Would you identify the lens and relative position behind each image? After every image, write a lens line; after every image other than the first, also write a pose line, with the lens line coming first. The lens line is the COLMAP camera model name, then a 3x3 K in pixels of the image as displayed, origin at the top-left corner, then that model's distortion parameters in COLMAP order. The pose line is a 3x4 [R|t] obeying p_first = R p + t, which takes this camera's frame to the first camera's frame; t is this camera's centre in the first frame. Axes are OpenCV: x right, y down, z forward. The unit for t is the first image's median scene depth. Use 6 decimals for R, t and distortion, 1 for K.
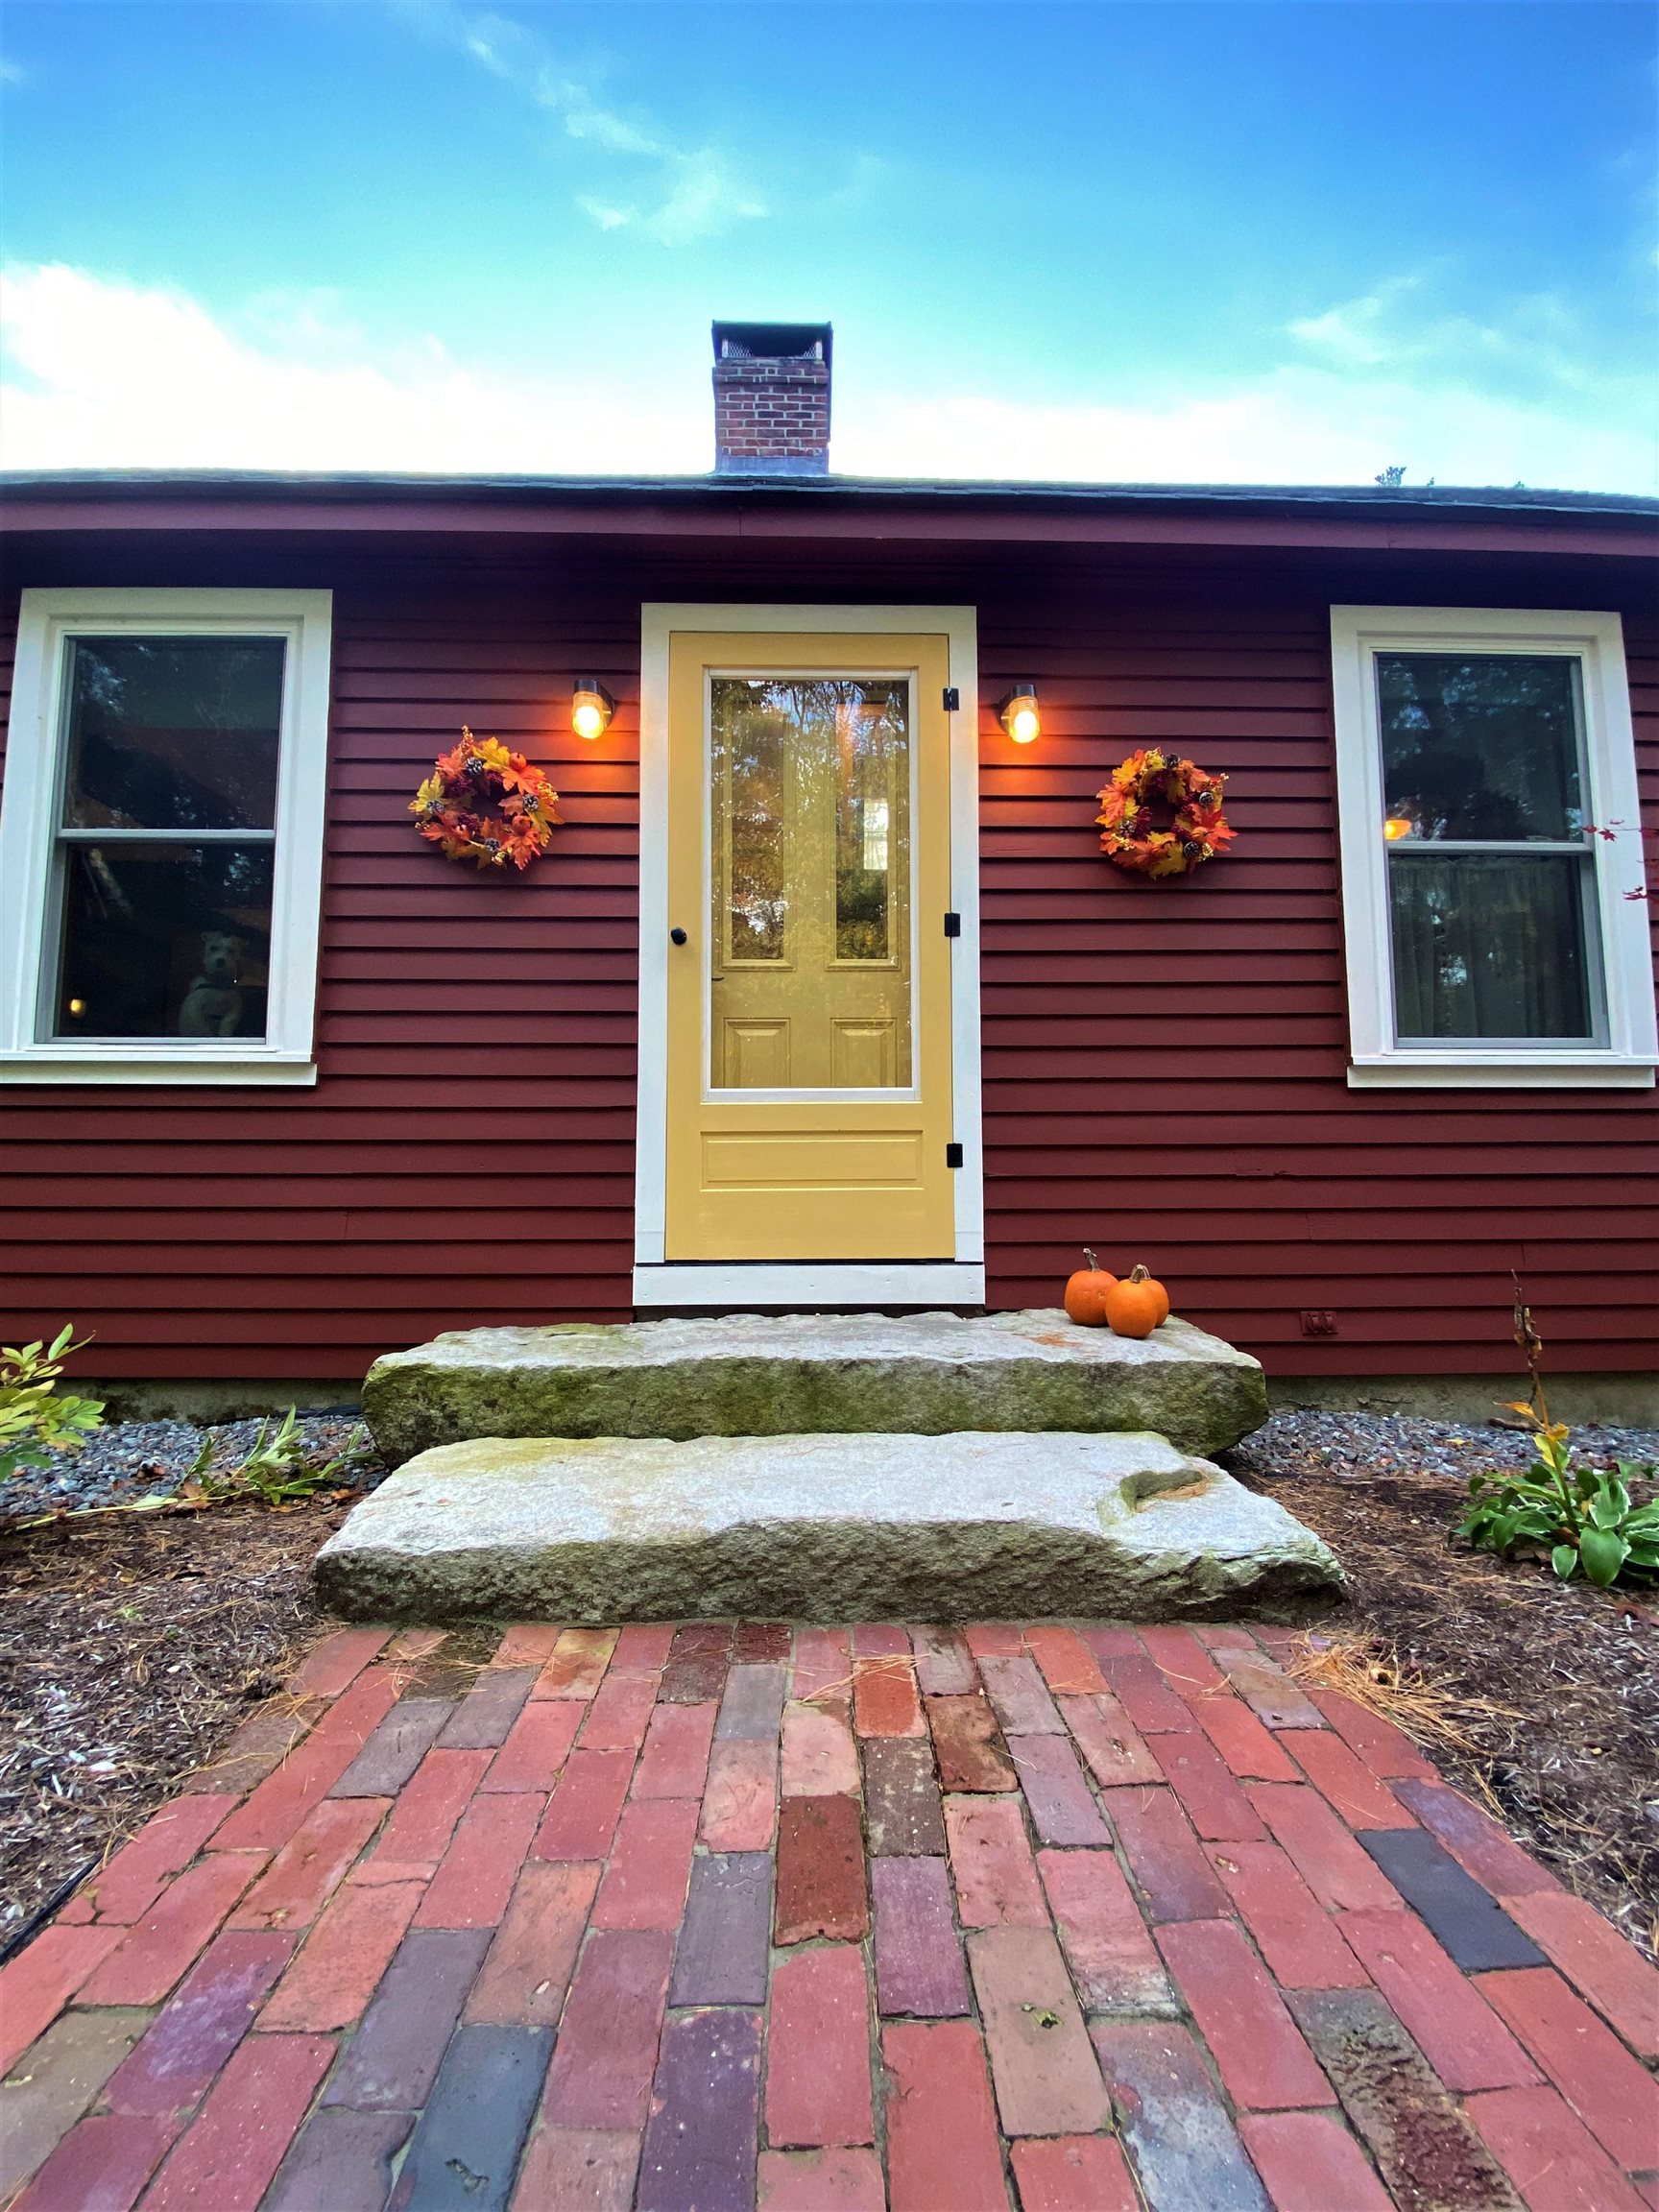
lens RADIAL K [[904.7, 0, 829.5], [0, 904.7, 1106.0], [0, 0, 1]] dist [0.017705, -0.021555]
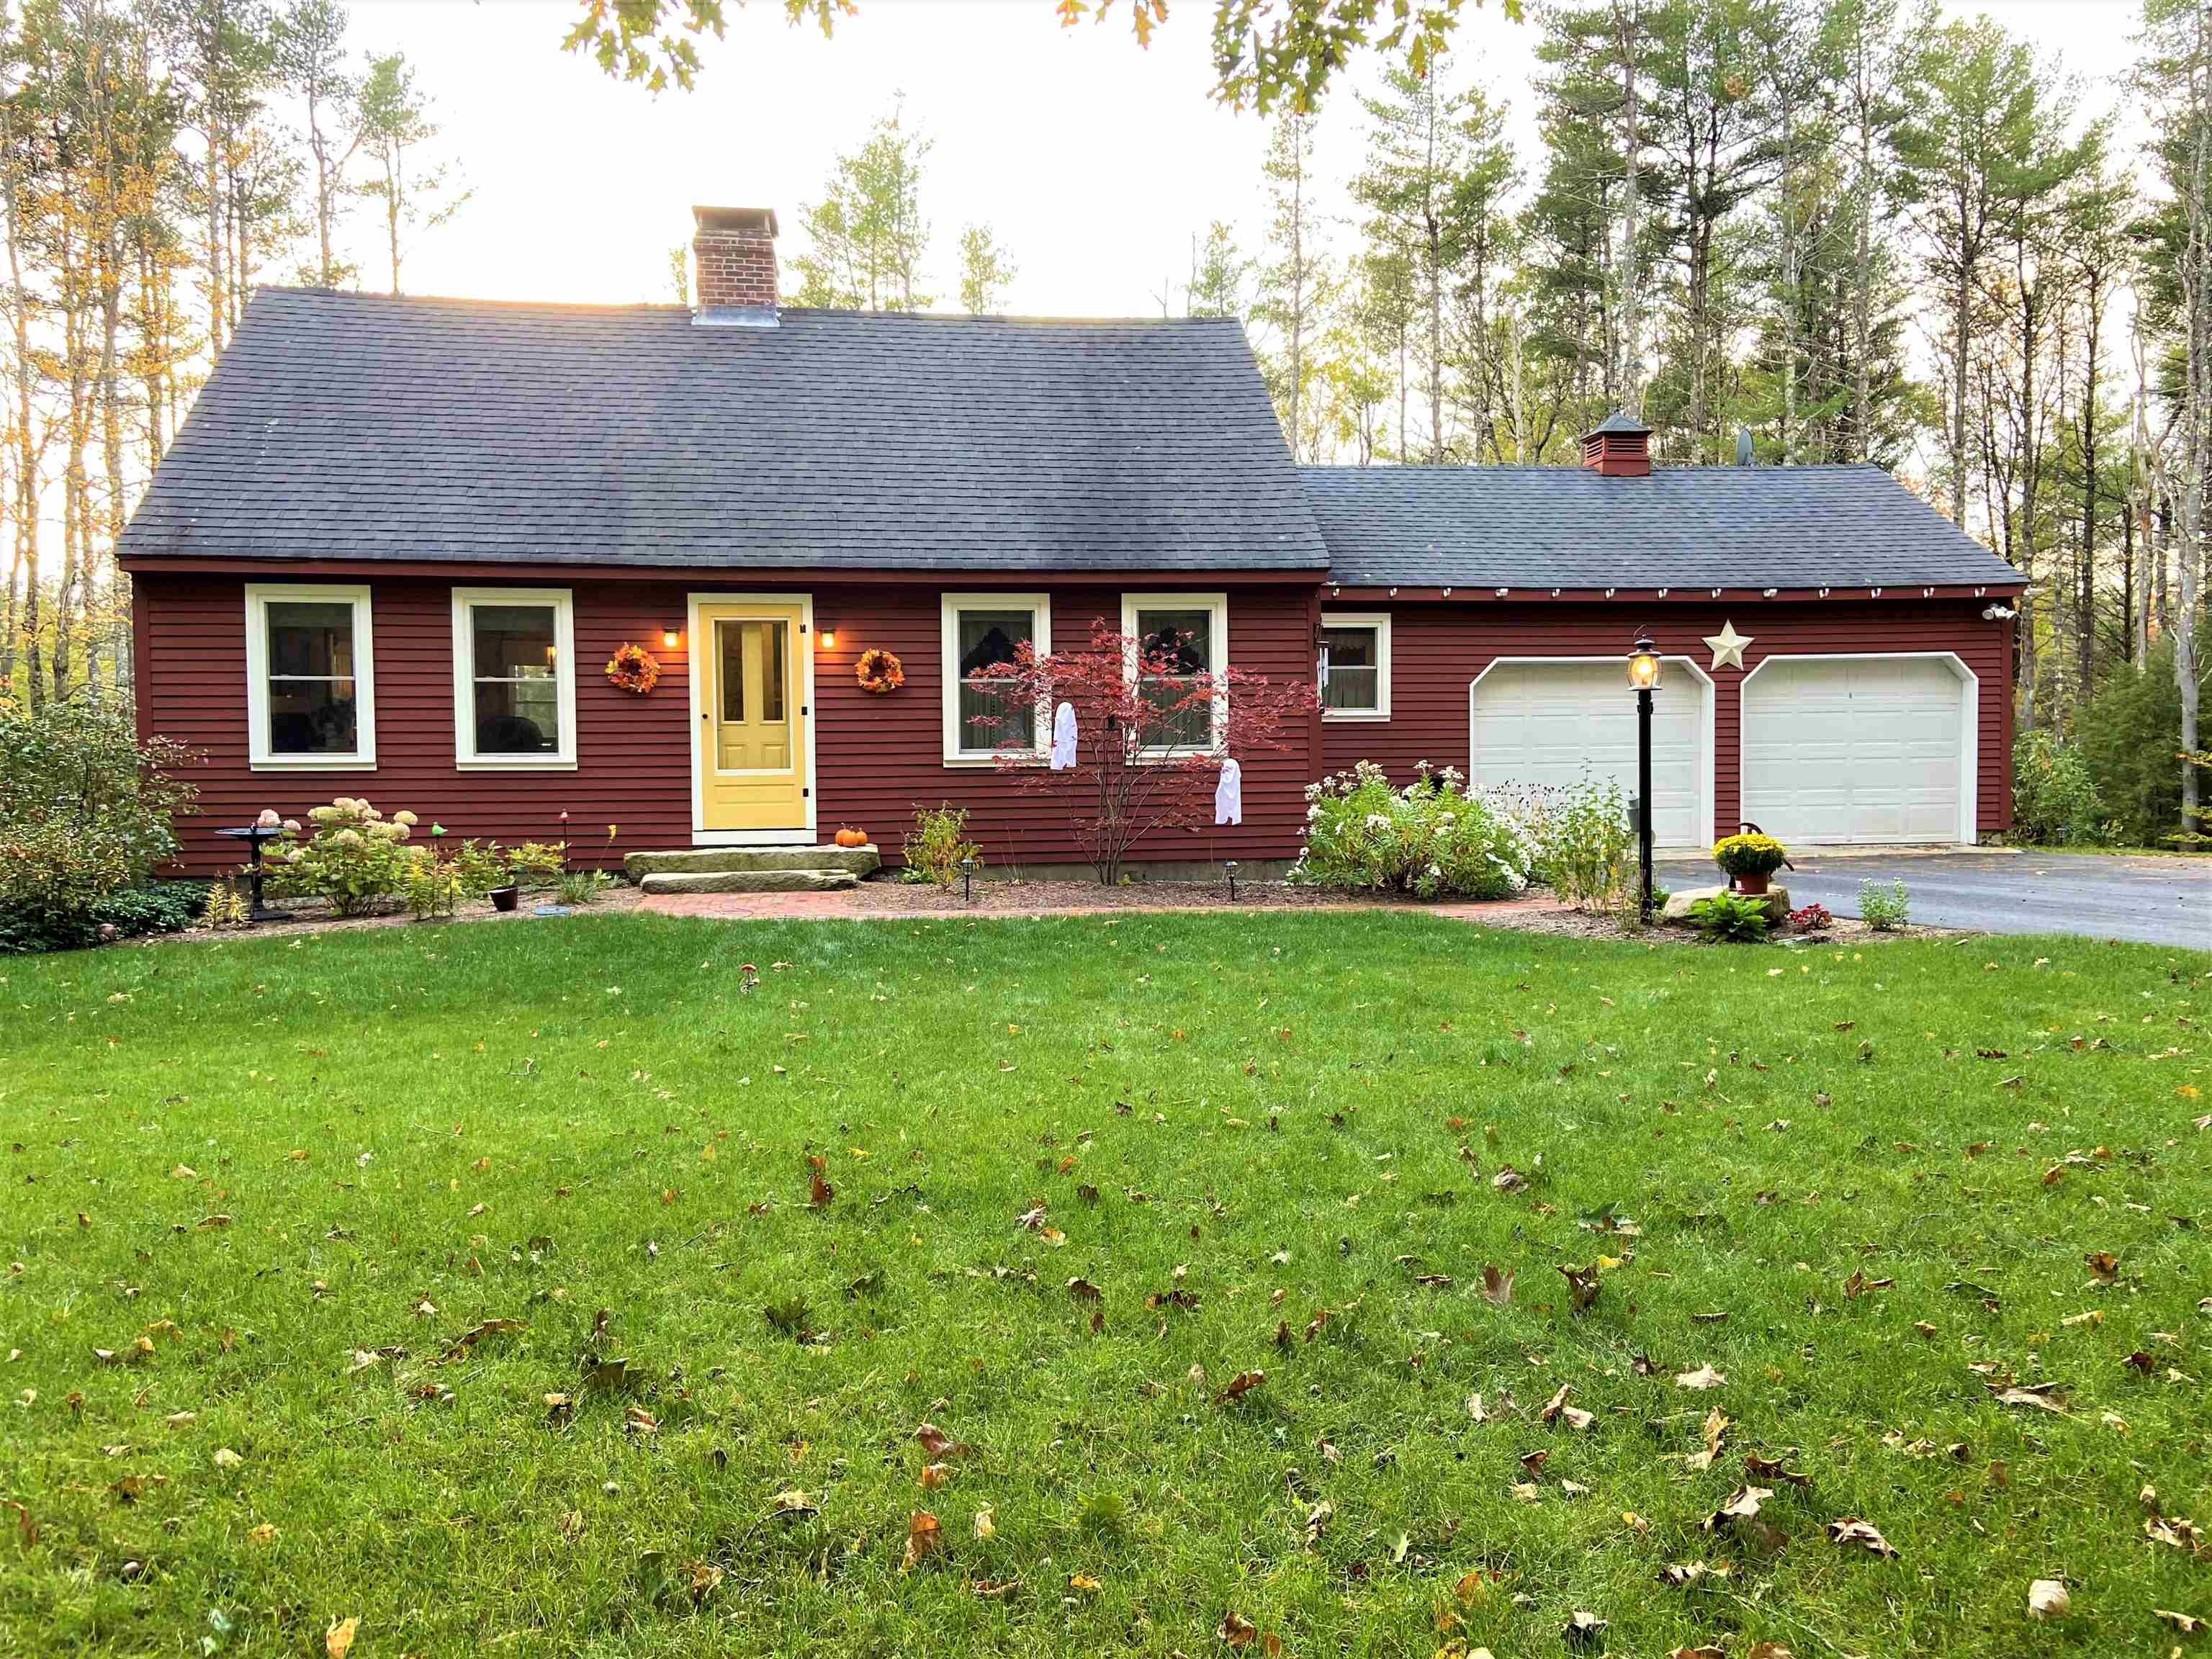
lens RADIAL K [[1663.9, 0, 1106.0], [0, 1663.9, 829.5], [0, 0, 1]] dist [0.034160, -0.000167]
pose [[0.991214, -0.013450, 0.131583, 0.382311], [-0.001358, 0.993729, 0.111804, -0.417824], [-0.132261, -0.111001, 0.984980, -4.311164]]
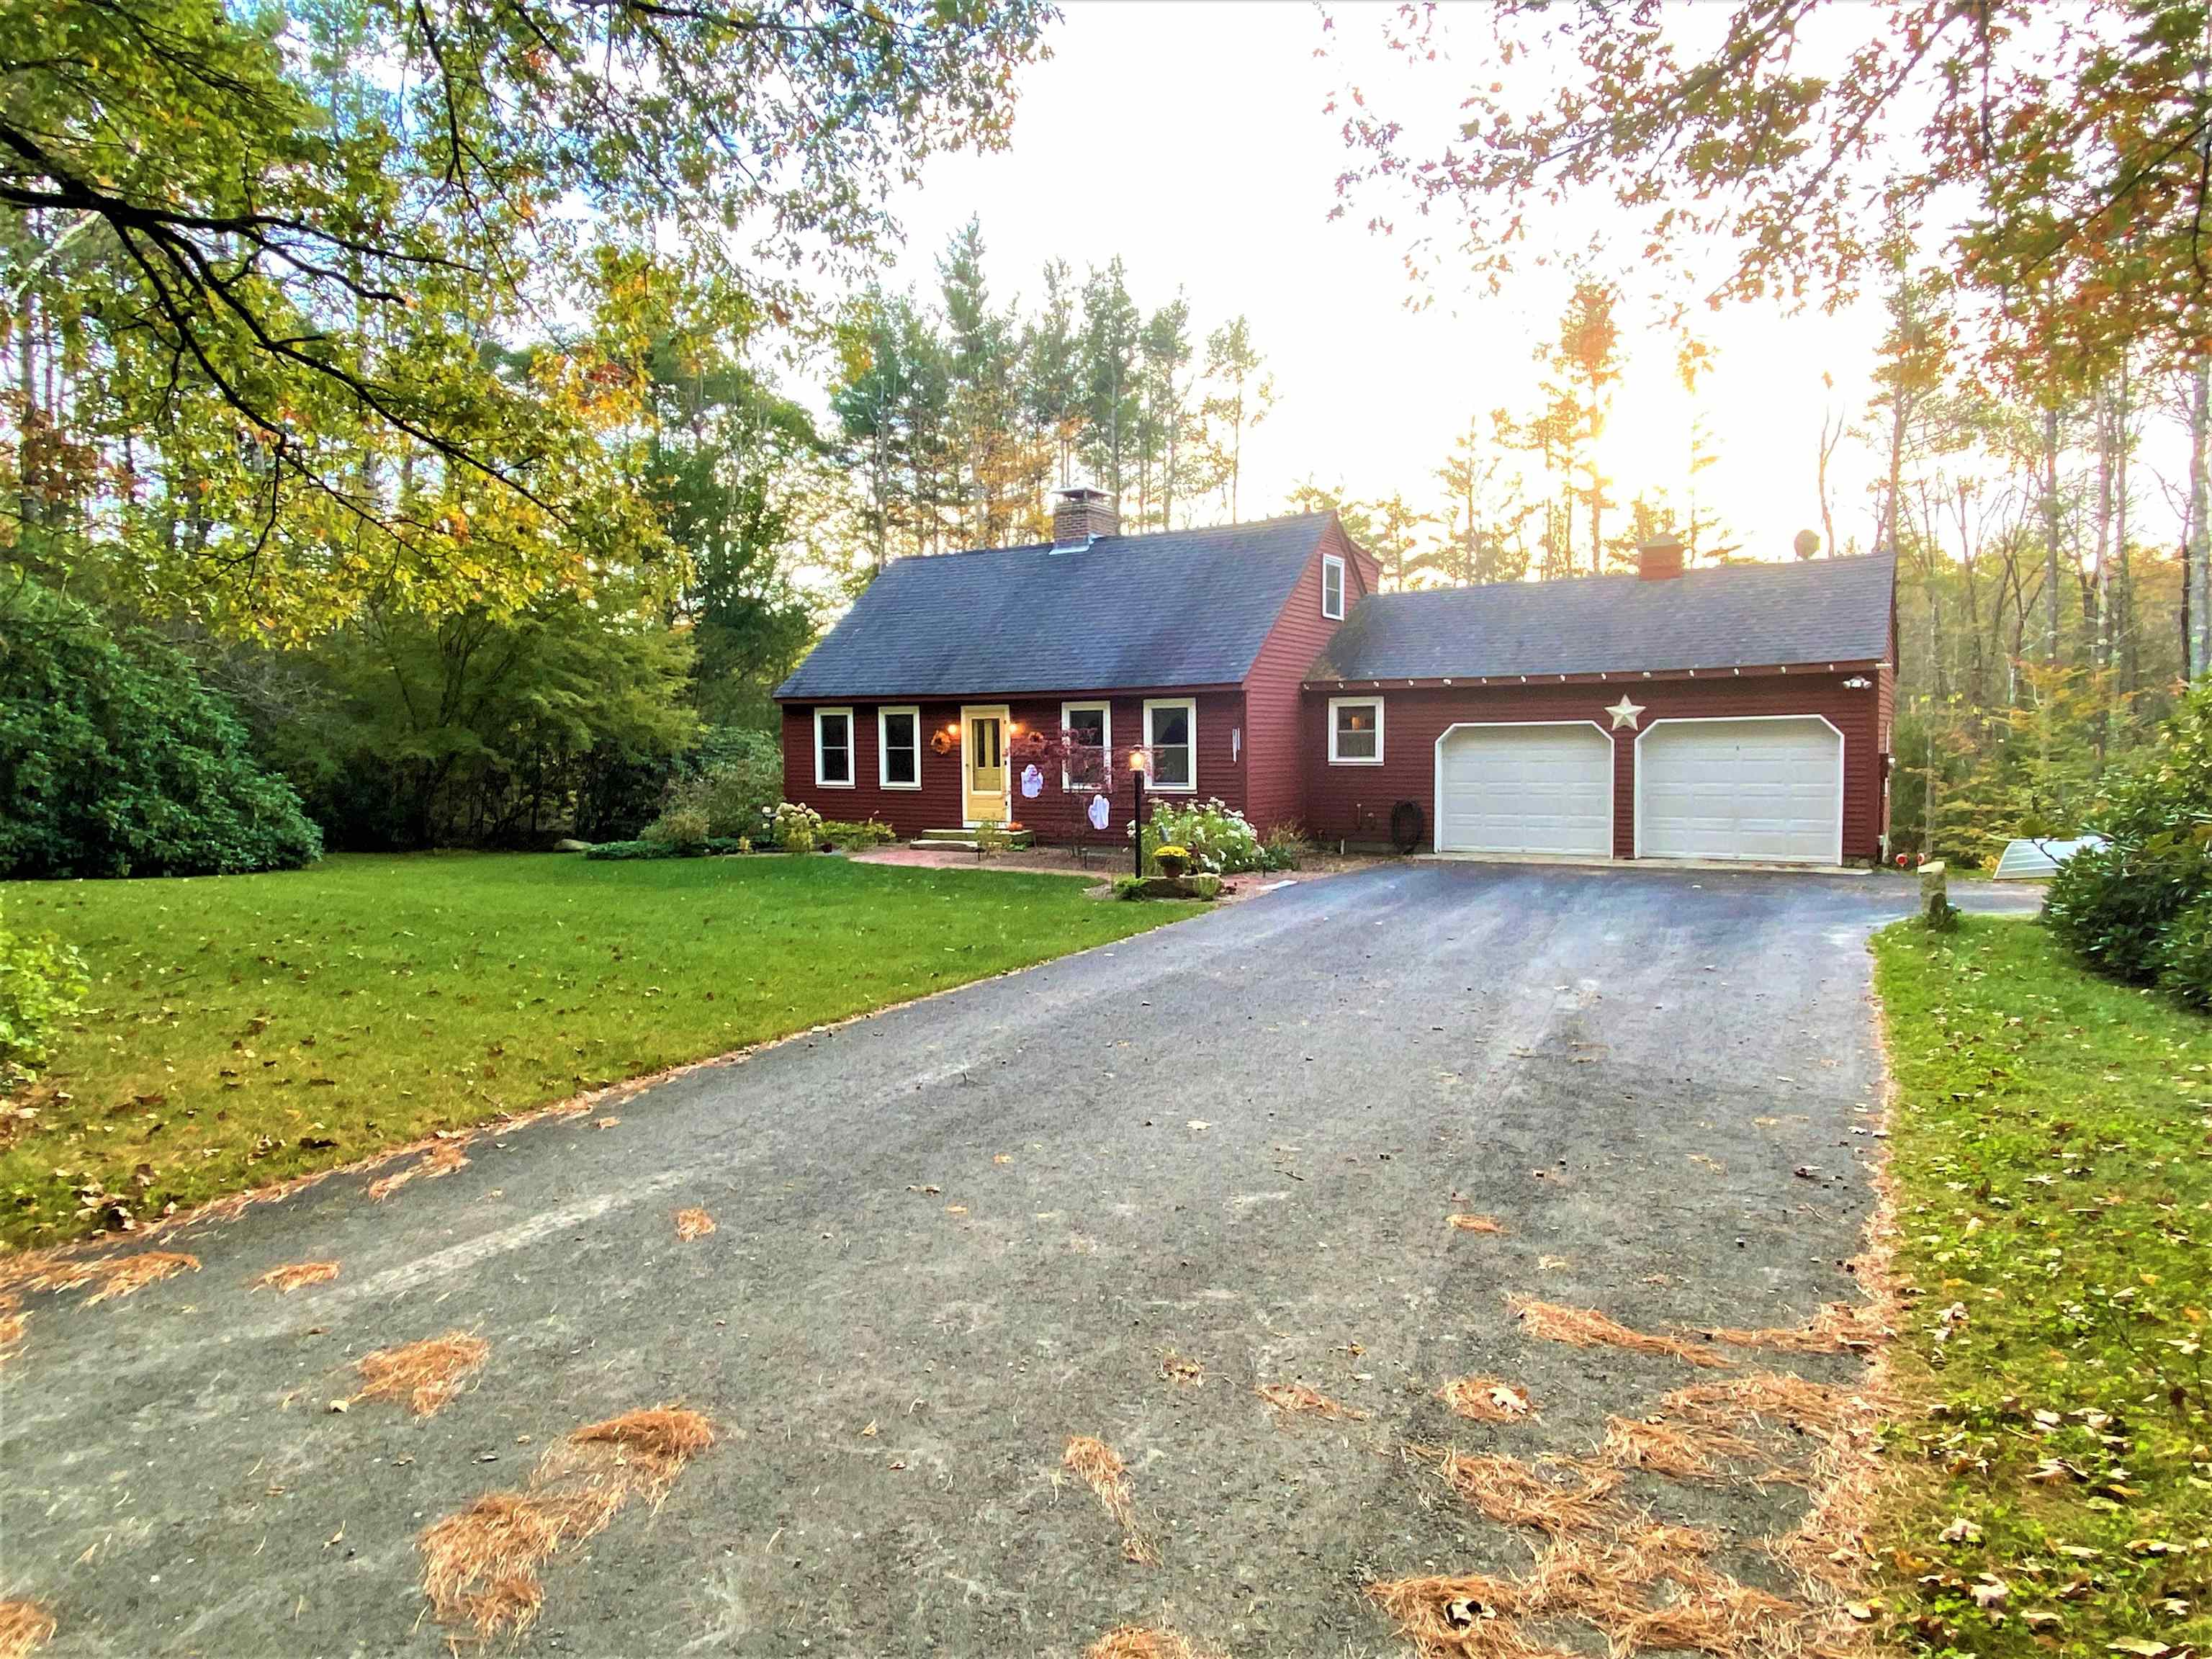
lens RADIAL K [[1344.7, 0, 1106.0], [0, 1344.7, 829.5], [0, 0, 1]] dist [0.002807, 0.000197]
pose [[0.845465, 0.027121, -0.533342, 5.217378], [0.042421, 0.992143, 0.117699, -0.756364], [0.532344, -0.122135, 0.837671, -5.830523]]
